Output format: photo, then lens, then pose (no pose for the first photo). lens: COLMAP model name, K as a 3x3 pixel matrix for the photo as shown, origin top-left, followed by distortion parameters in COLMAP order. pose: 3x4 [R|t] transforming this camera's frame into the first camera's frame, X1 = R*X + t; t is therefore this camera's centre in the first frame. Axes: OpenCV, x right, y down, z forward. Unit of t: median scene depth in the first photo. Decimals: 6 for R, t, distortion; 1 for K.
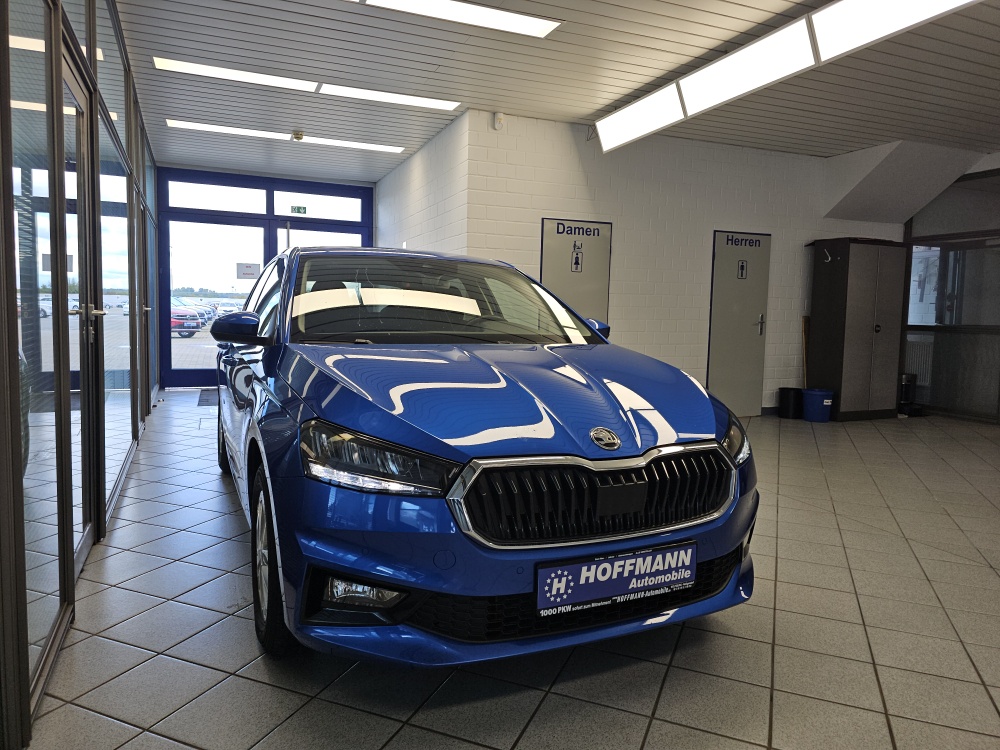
lens RADIAL K [[679.1, 0, 508.5], [0, 679.1, 371.6], [0, 0, 1]] dist [0.065201, -0.063627]
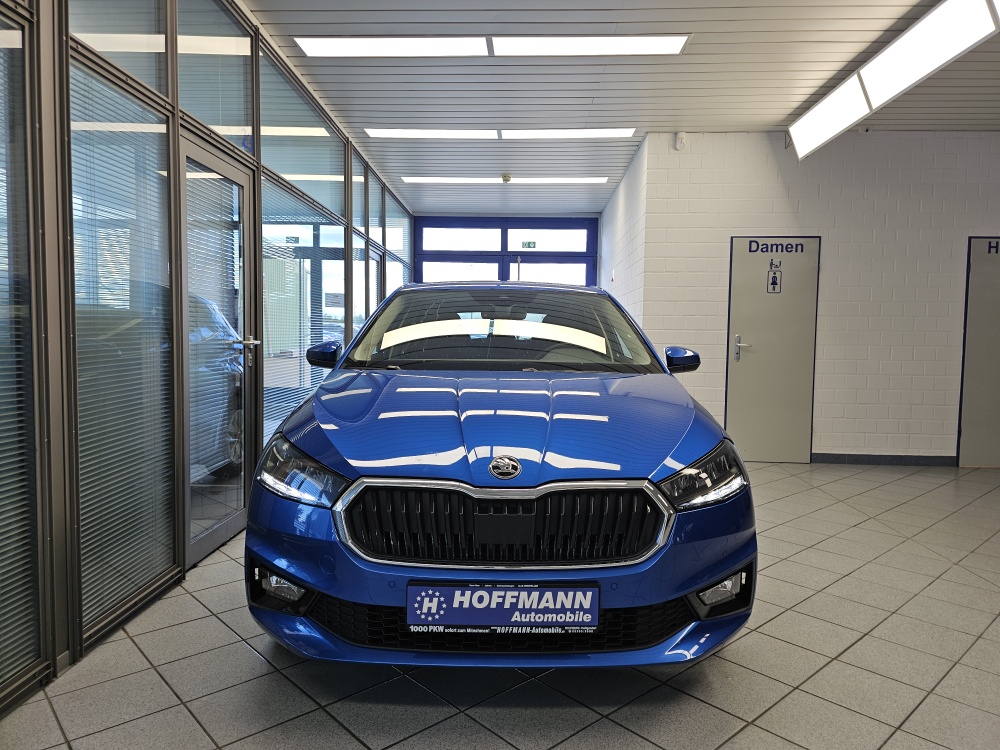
lens RADIAL K [[679.1, 0, 503.4], [0, 679.1, 381.2], [0, 0, 1]] dist [0.065201, -0.063627]
pose [[0.906180, 0.020371, -0.422402, 0.228807], [-0.030136, 0.999410, -0.016452, -0.005021], [0.421818, 0.027638, 0.906259, 0.035712]]
